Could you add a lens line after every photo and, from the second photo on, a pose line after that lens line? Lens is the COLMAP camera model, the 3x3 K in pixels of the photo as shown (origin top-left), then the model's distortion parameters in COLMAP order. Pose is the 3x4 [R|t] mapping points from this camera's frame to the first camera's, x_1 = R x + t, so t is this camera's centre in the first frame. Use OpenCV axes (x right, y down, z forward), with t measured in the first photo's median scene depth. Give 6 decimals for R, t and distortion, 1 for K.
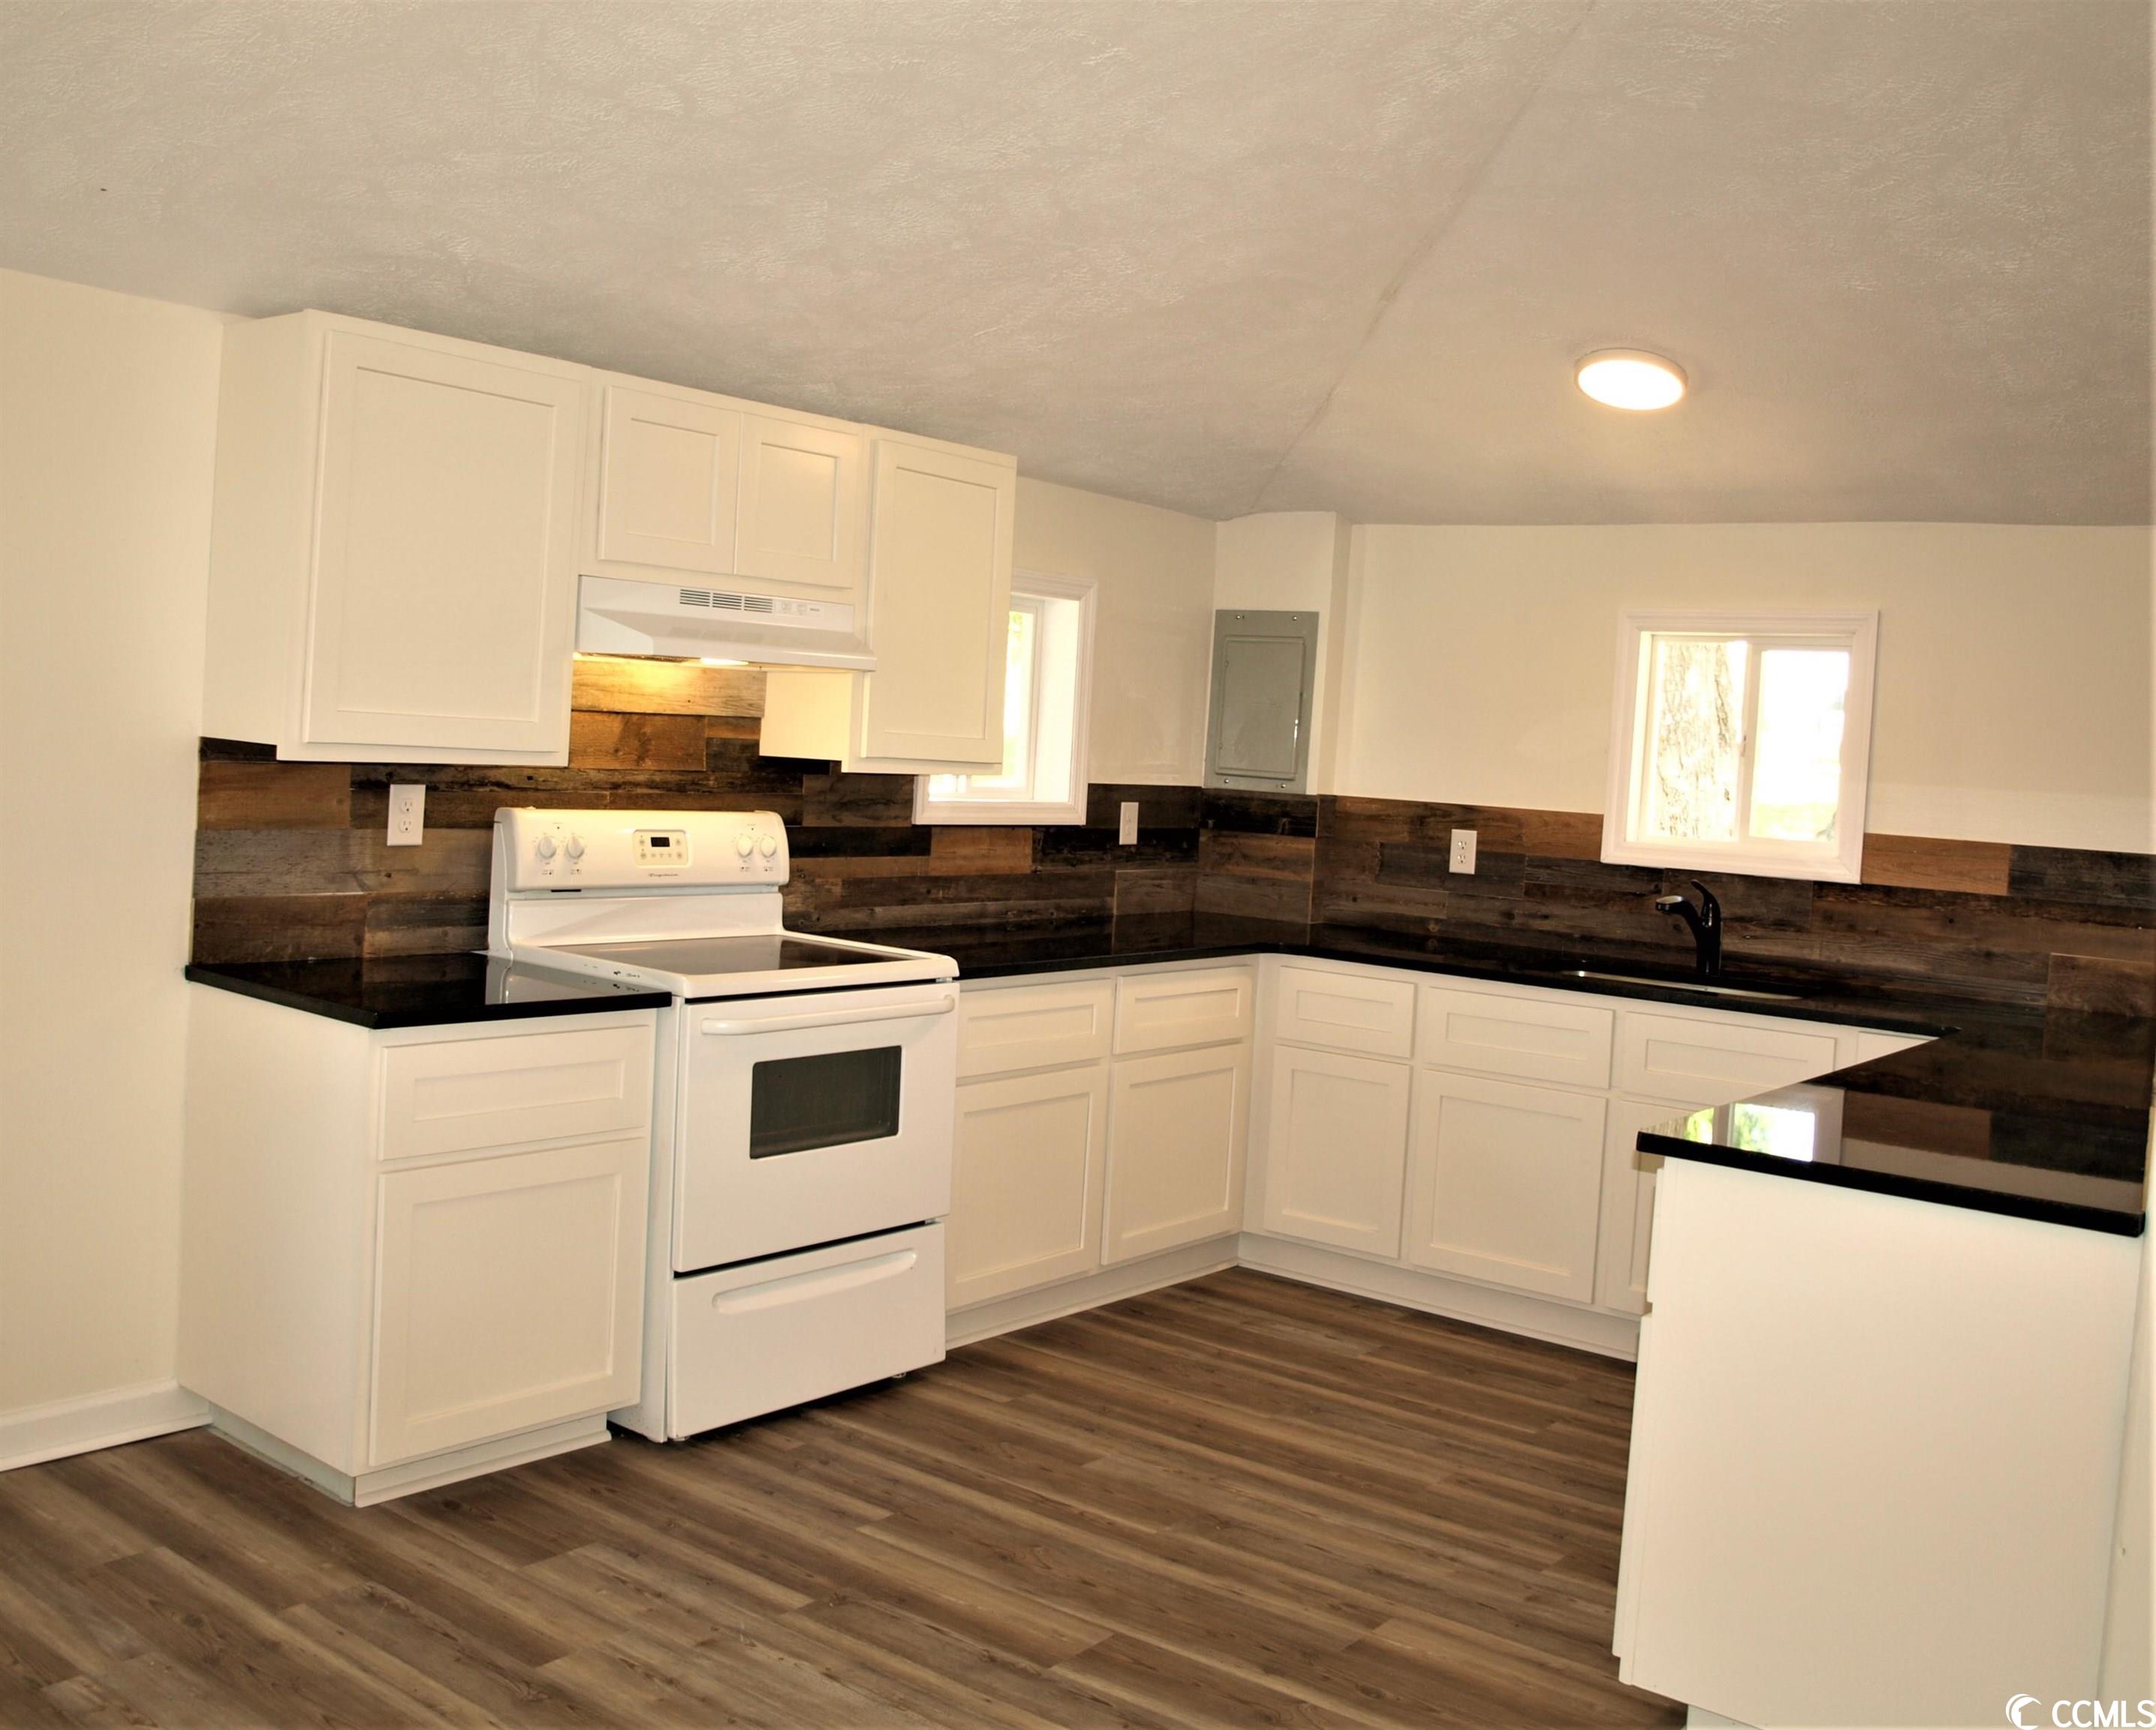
lens RADIAL K [[2016.8, 0, 1071.0], [0, 2016.8, 778.6], [0, 0, 1]] dist [-0.070807, 0.000000]
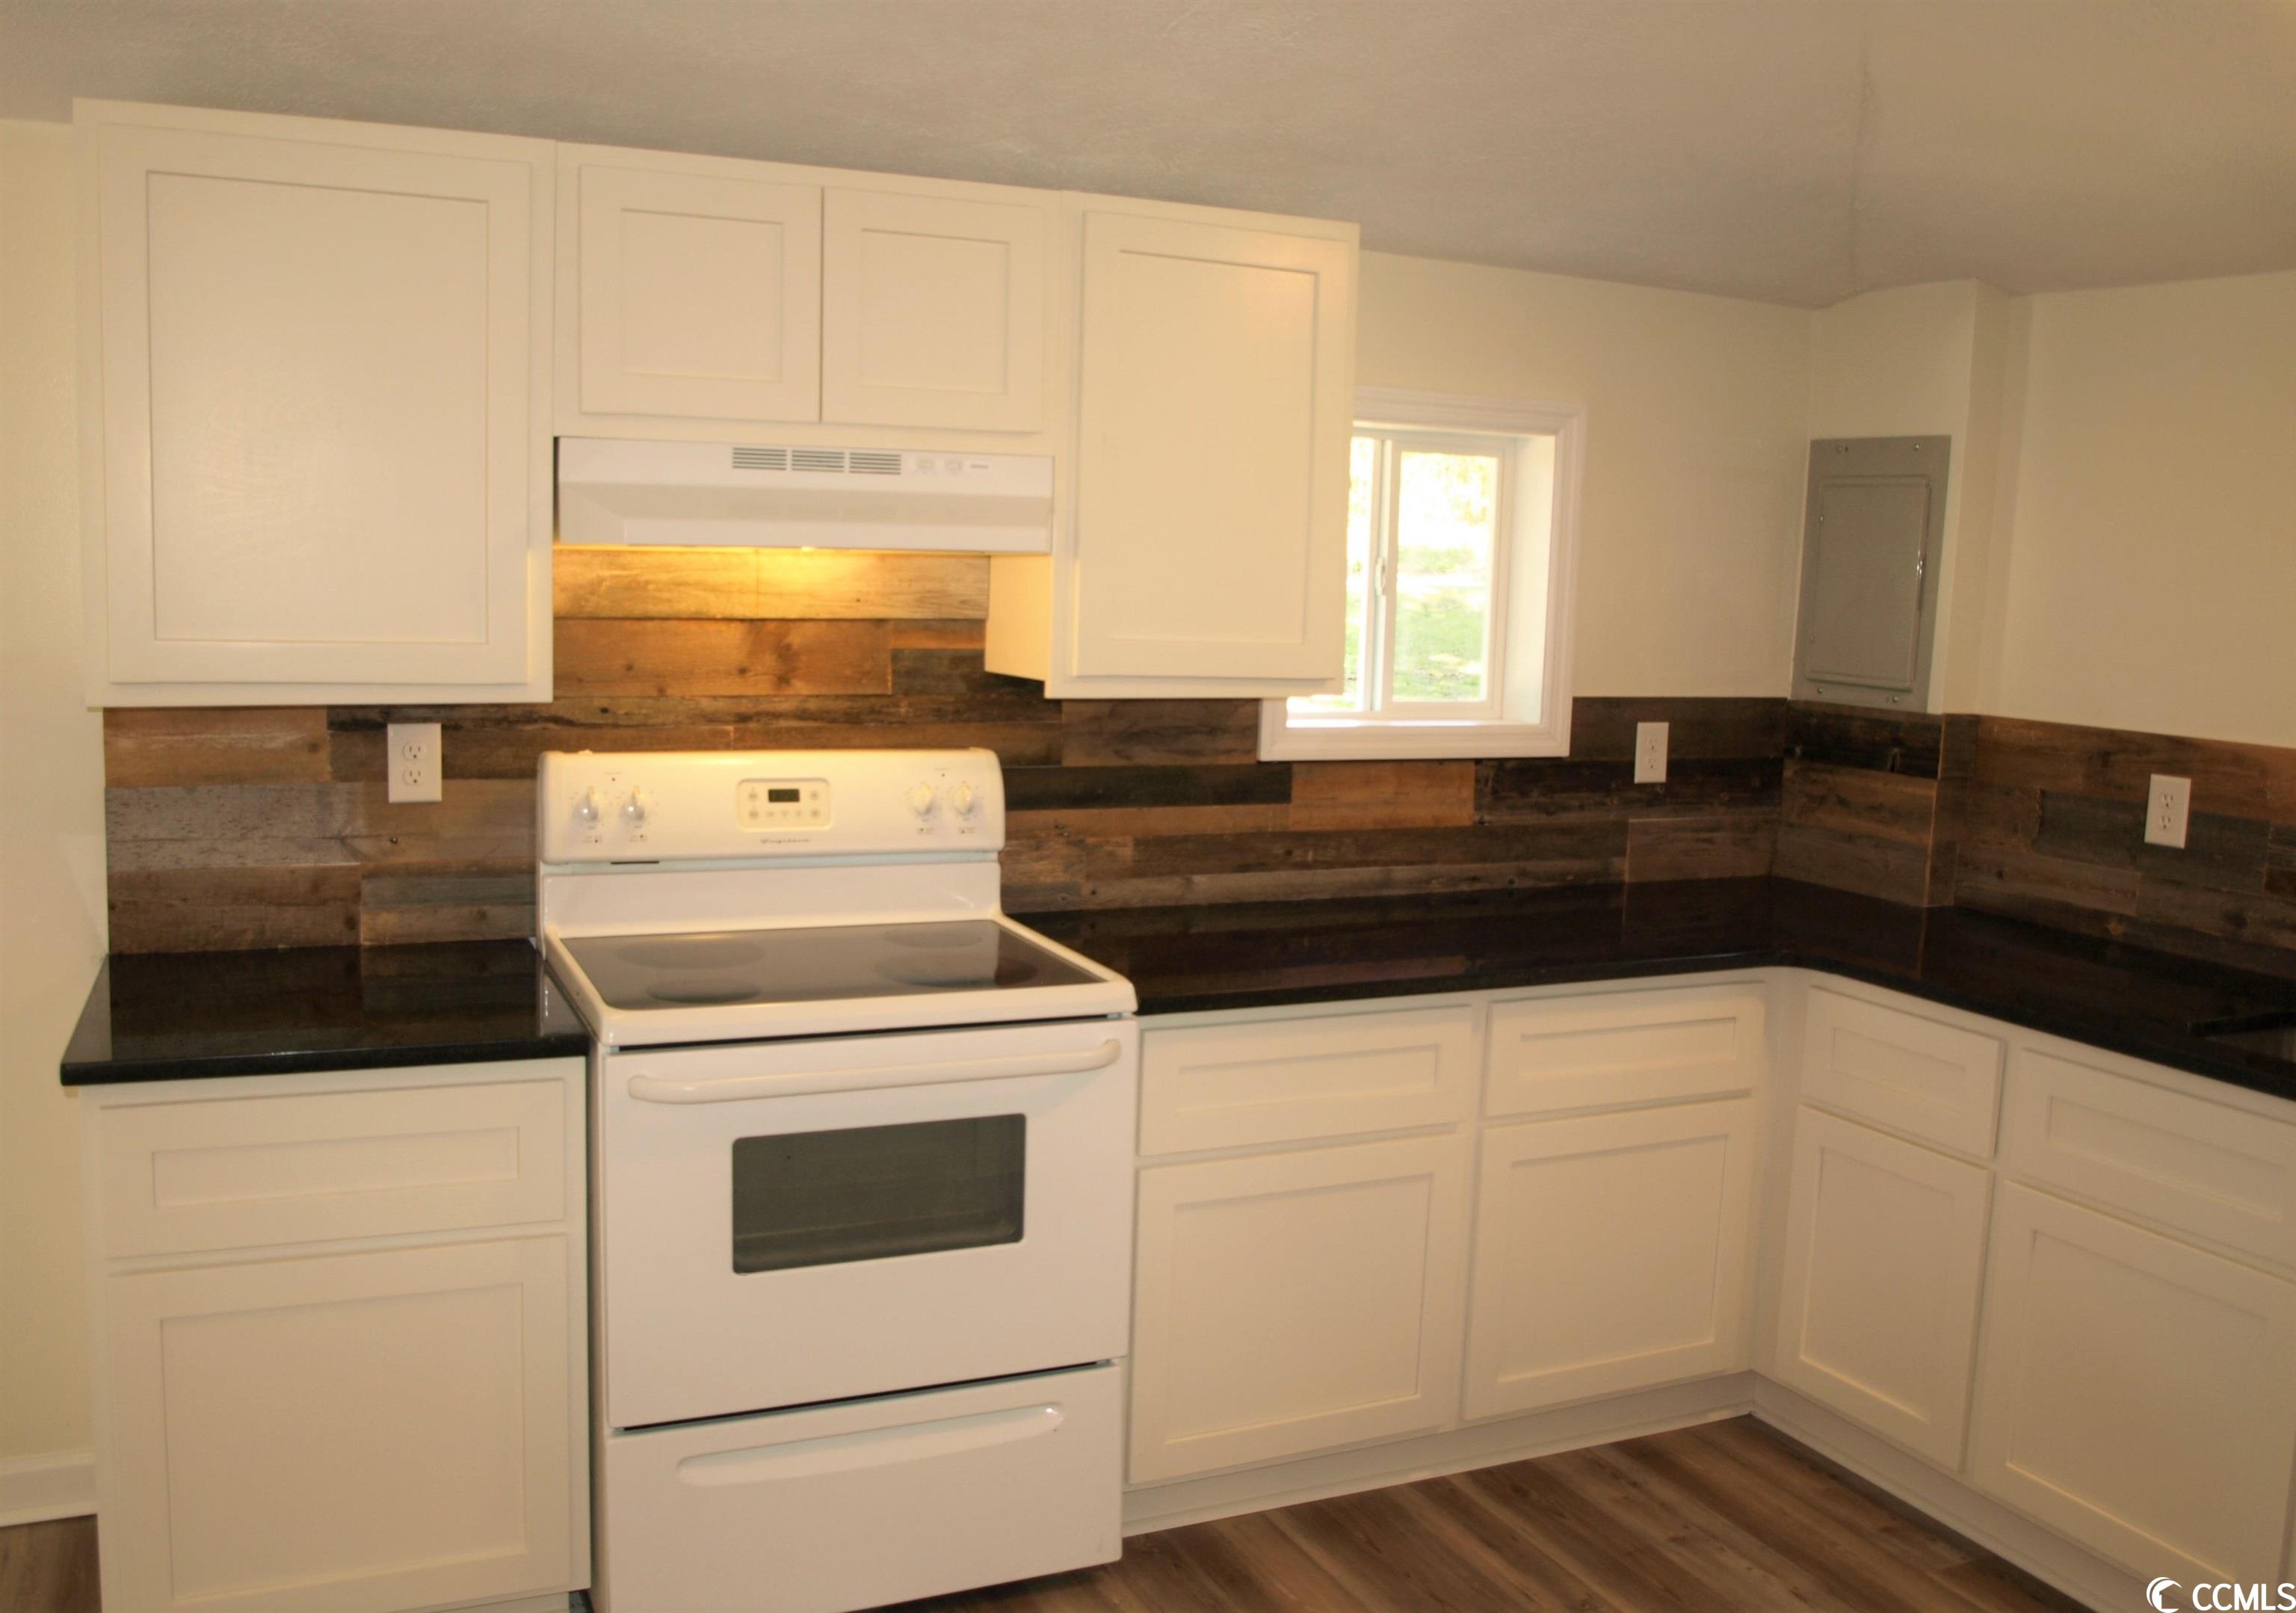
lens RADIAL K [[1914.1, 0, 1074.7], [0, 1914.1, 782.0], [0, 0, 1]] dist [-0.088412, 0.026712]
pose [[0.882574, 0.024904, -0.469513, 0.200161], [0.009597, 0.997434, 0.070945, -0.020241], [0.470075, -0.067120, 0.880070, 0.401382]]
